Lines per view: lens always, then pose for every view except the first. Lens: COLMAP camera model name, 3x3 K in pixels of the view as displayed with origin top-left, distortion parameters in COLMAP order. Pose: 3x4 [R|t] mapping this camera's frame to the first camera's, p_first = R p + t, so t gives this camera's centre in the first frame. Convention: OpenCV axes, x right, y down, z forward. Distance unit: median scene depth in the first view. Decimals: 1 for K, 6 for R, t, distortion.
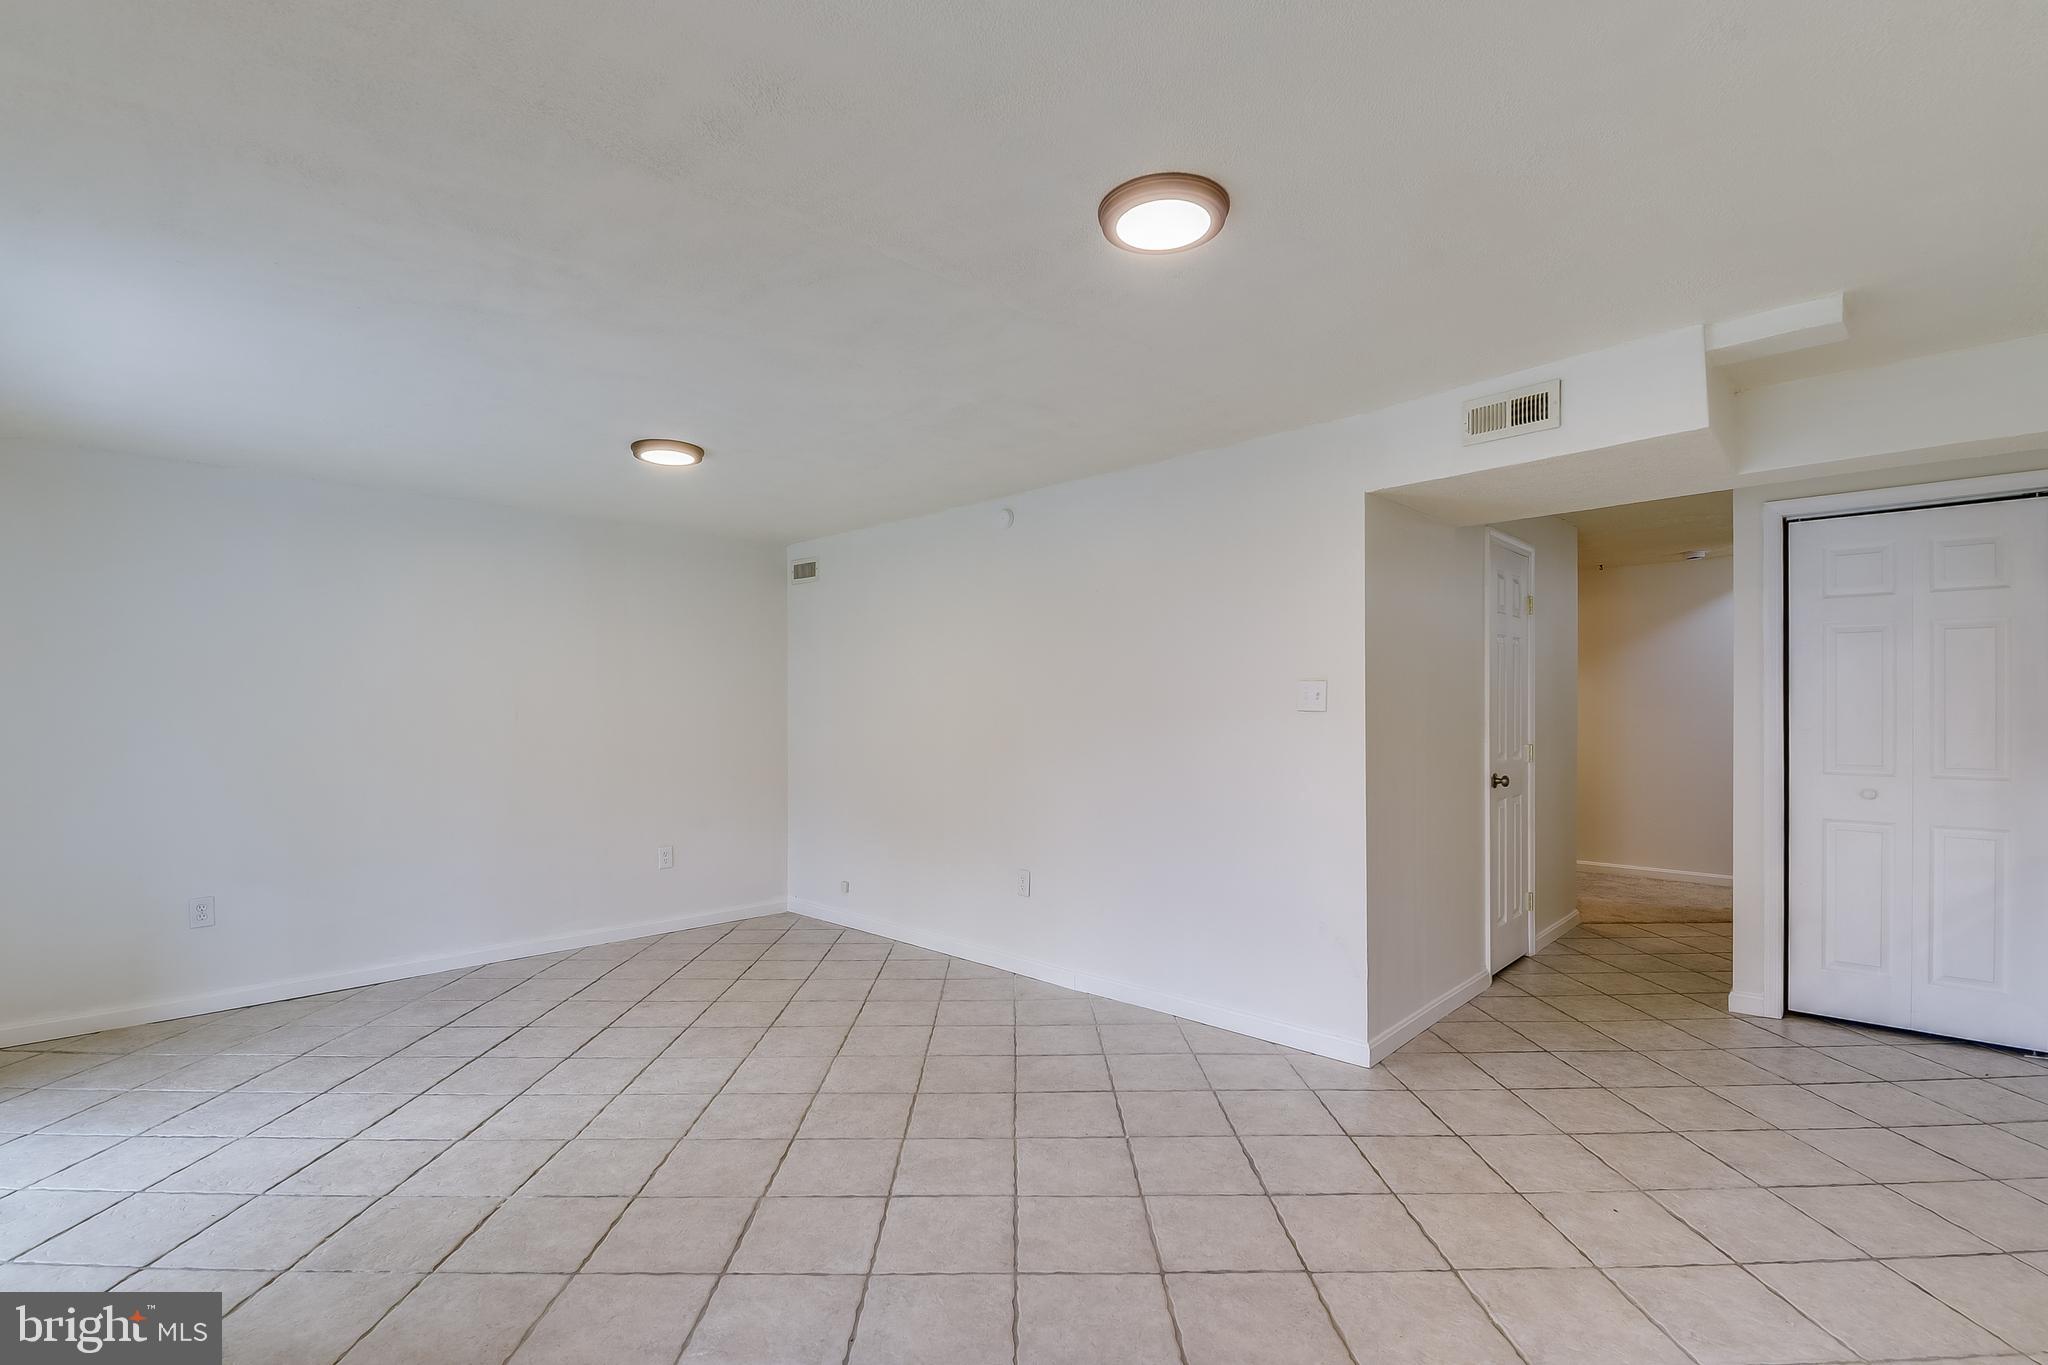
lens RADIAL K [[891.0, 0, 1024.0], [0, 891.0, 700.1], [0, 0, 1]] dist [-0.002167, -0.000717]
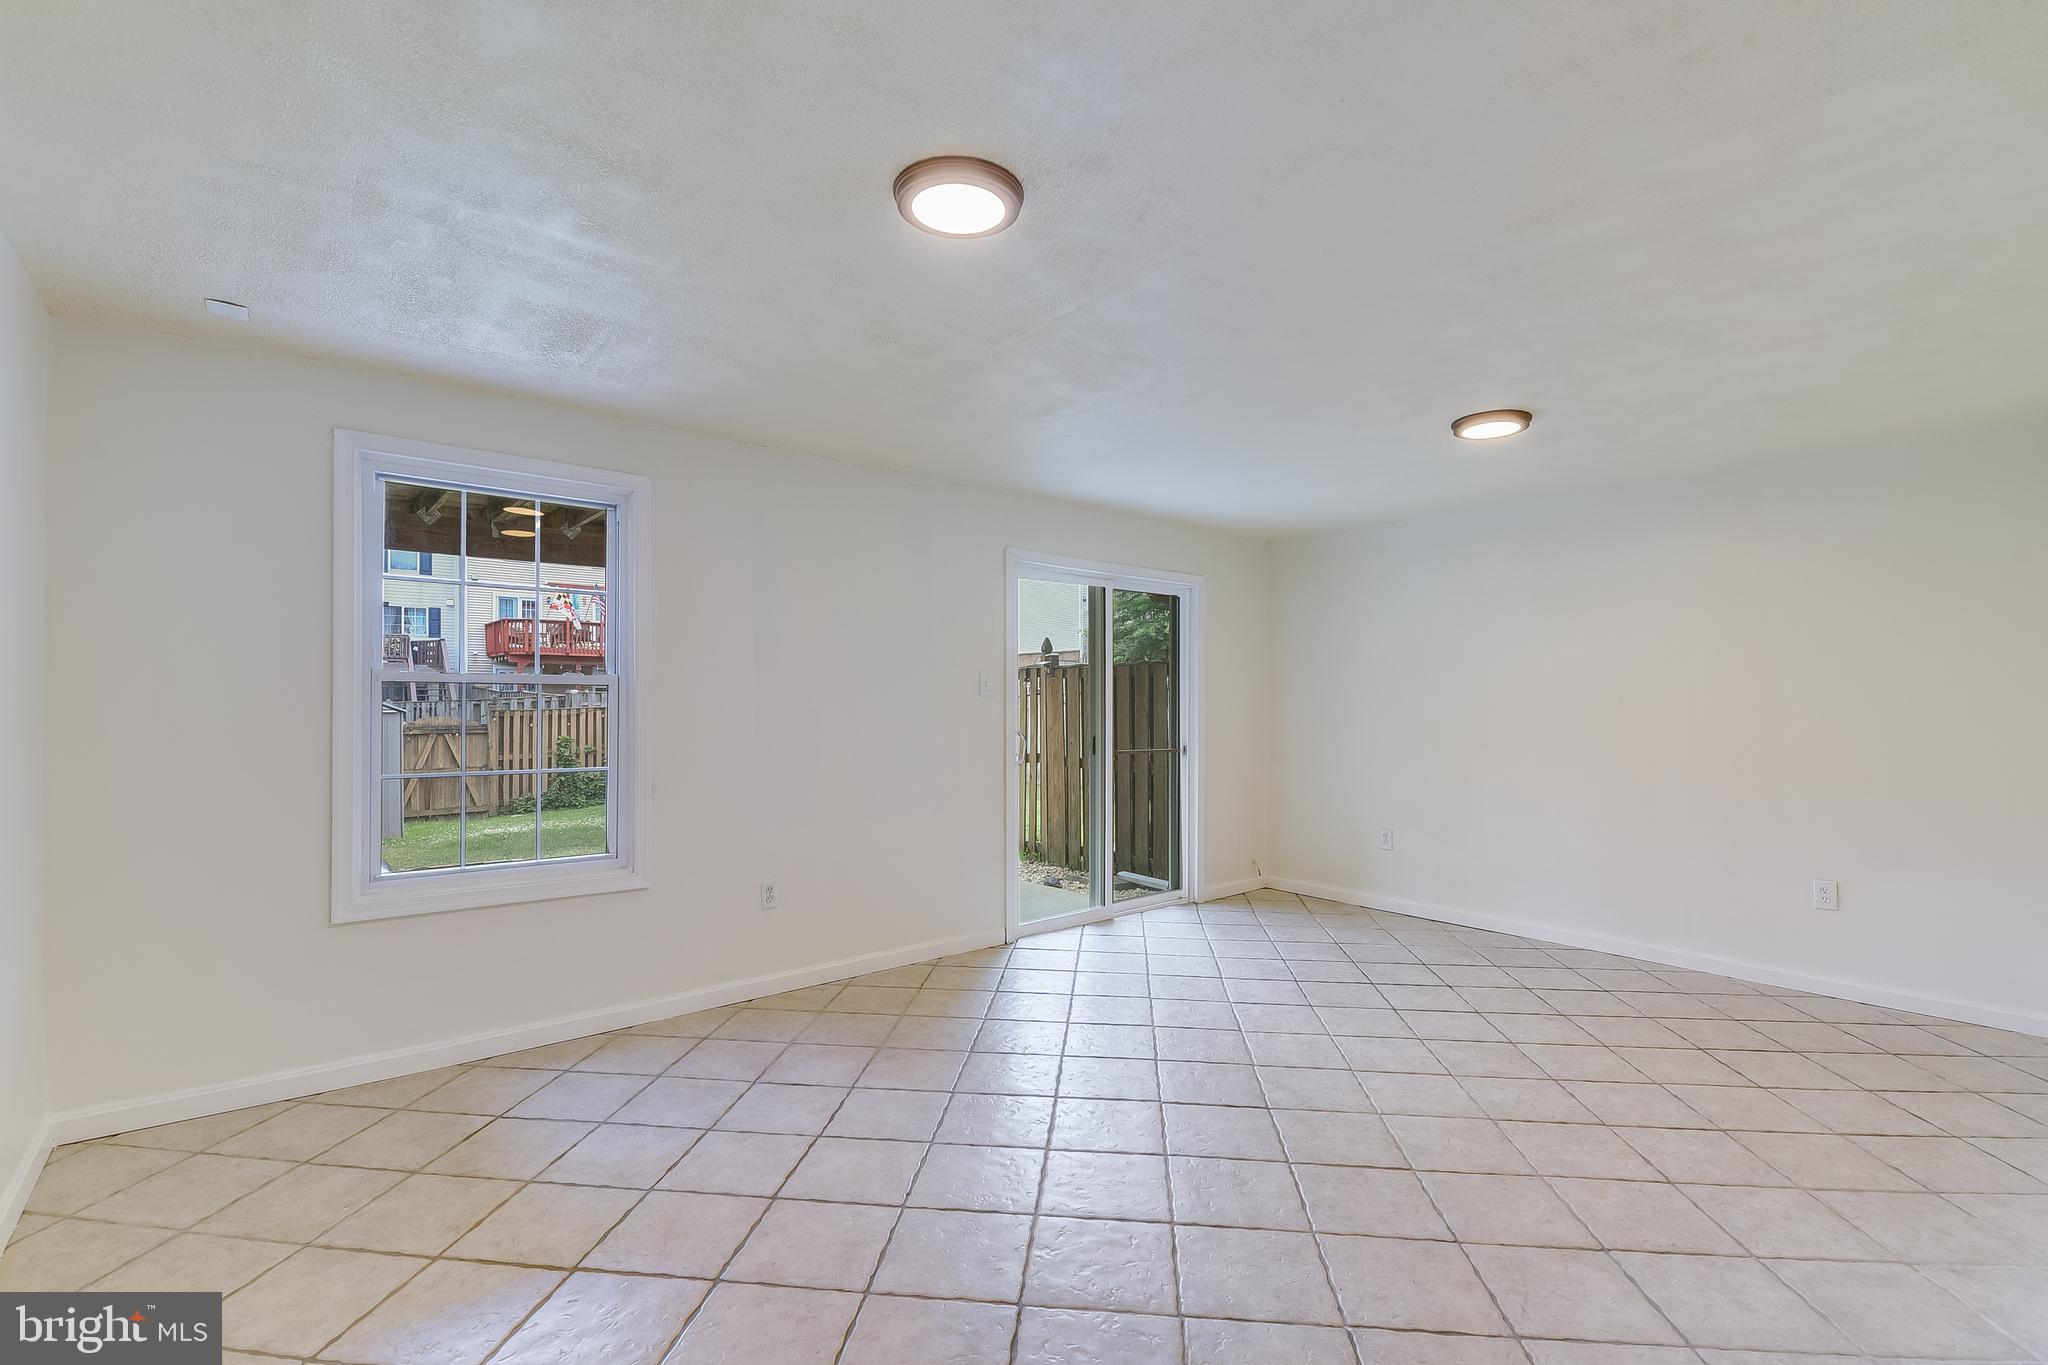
lens RADIAL K [[891.0, 0, 1024.0], [0, 891.0, 700.1], [0, 0, 1]] dist [-0.002167, -0.000717]
pose [[-0.094275, 0.002902, -0.995542, 0.572051], [0.010907, 0.999939, 0.001882, 0.009527], [0.995486, -0.010680, -0.094301, 0.589048]]
